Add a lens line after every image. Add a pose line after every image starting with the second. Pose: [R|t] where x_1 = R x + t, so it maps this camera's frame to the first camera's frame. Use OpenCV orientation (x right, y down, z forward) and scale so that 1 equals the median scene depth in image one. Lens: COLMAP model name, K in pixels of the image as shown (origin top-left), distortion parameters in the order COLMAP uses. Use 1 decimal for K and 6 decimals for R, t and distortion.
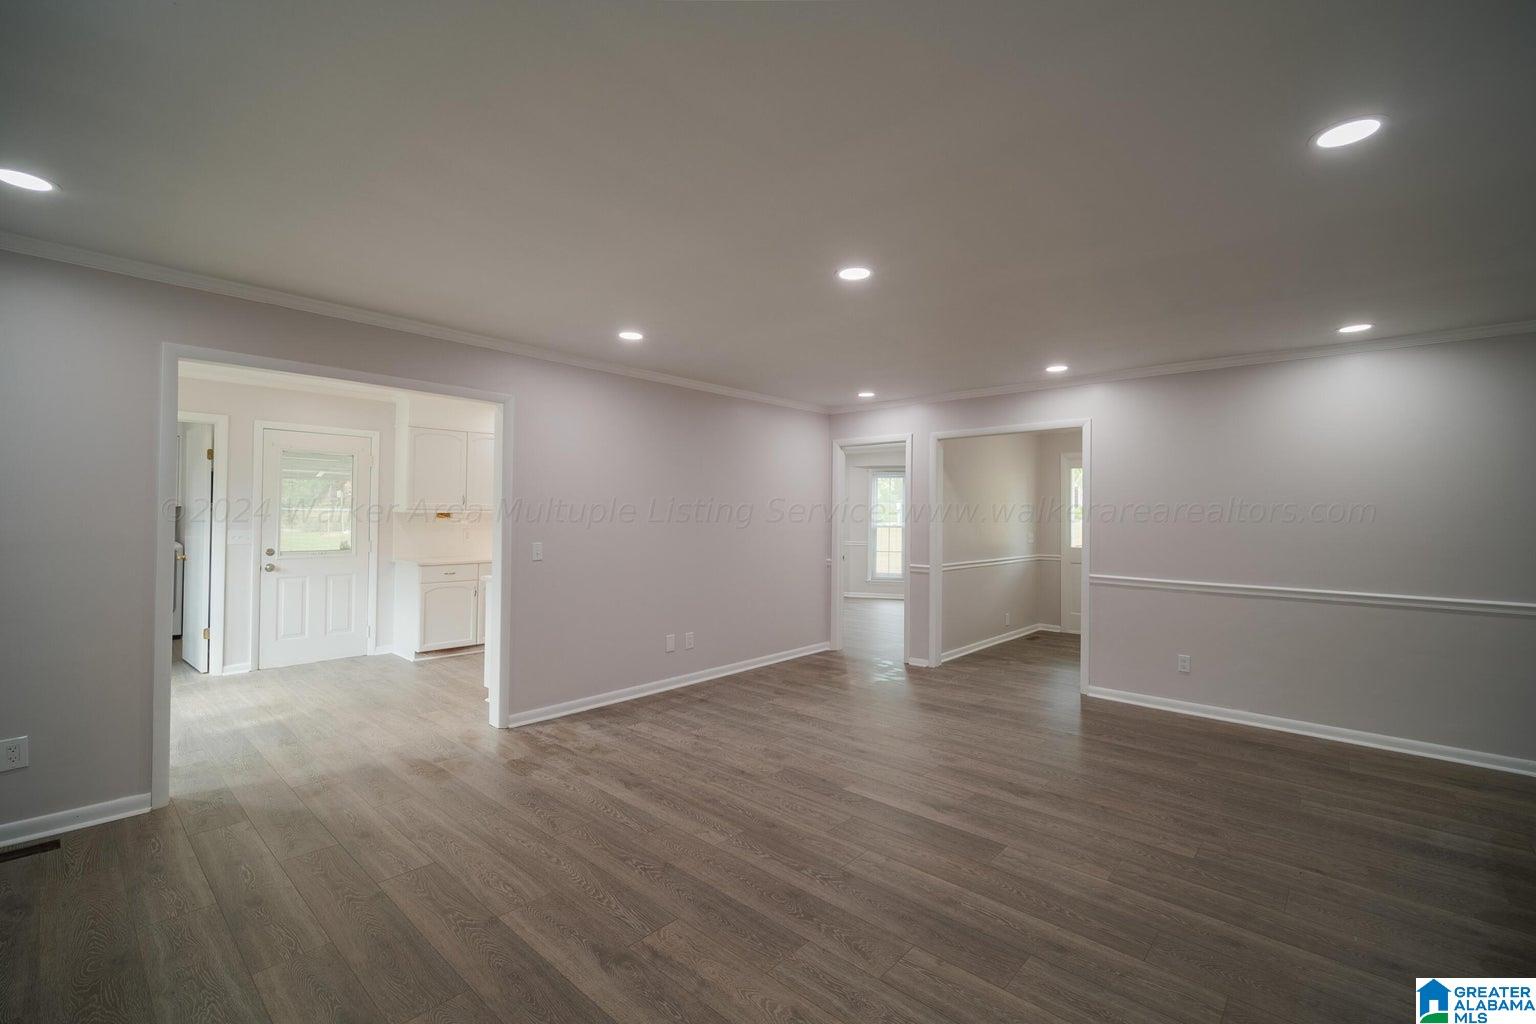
lens RADIAL K [[665.4, 0, 768.4], [0, 665.4, 506.9], [0, 0, 1]] dist [0.003378, 0.000041]
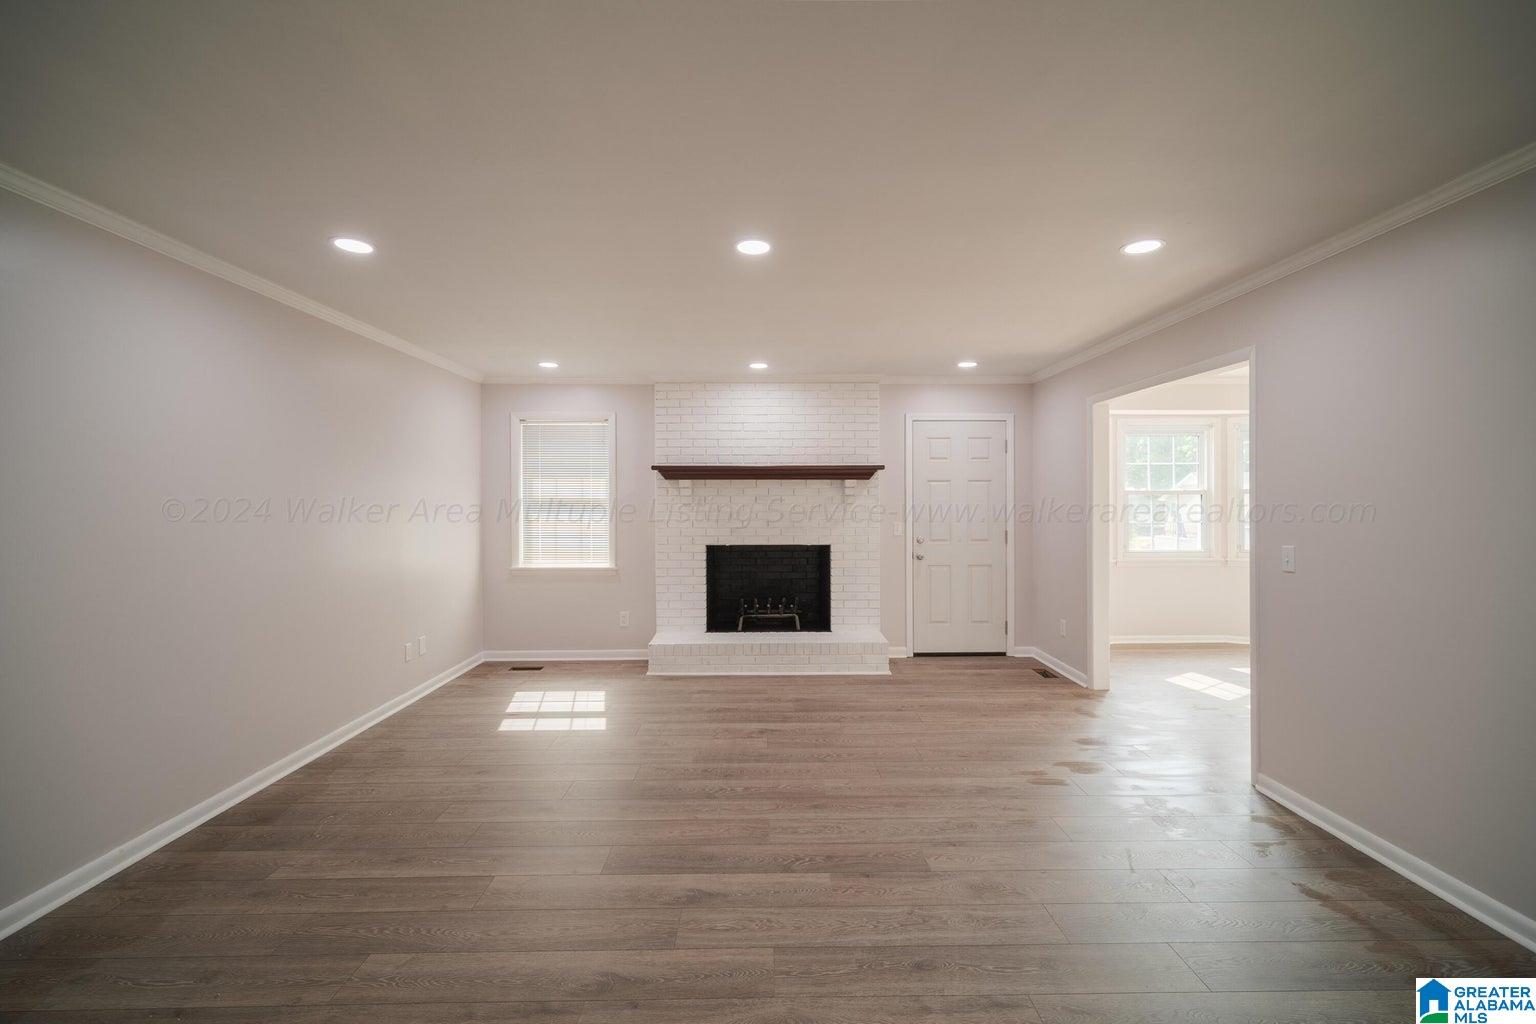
lens RADIAL K [[665.4, 0, 768.7], [0, 665.4, 511.5], [0, 0, 1]] dist [0.003378, 0.000041]
pose [[-0.735751, 0.002715, -0.677247, 0.853940], [0.004524, 0.999989, -0.000906, 0.032999], [0.677237, -0.003730, -0.735756, 1.945294]]
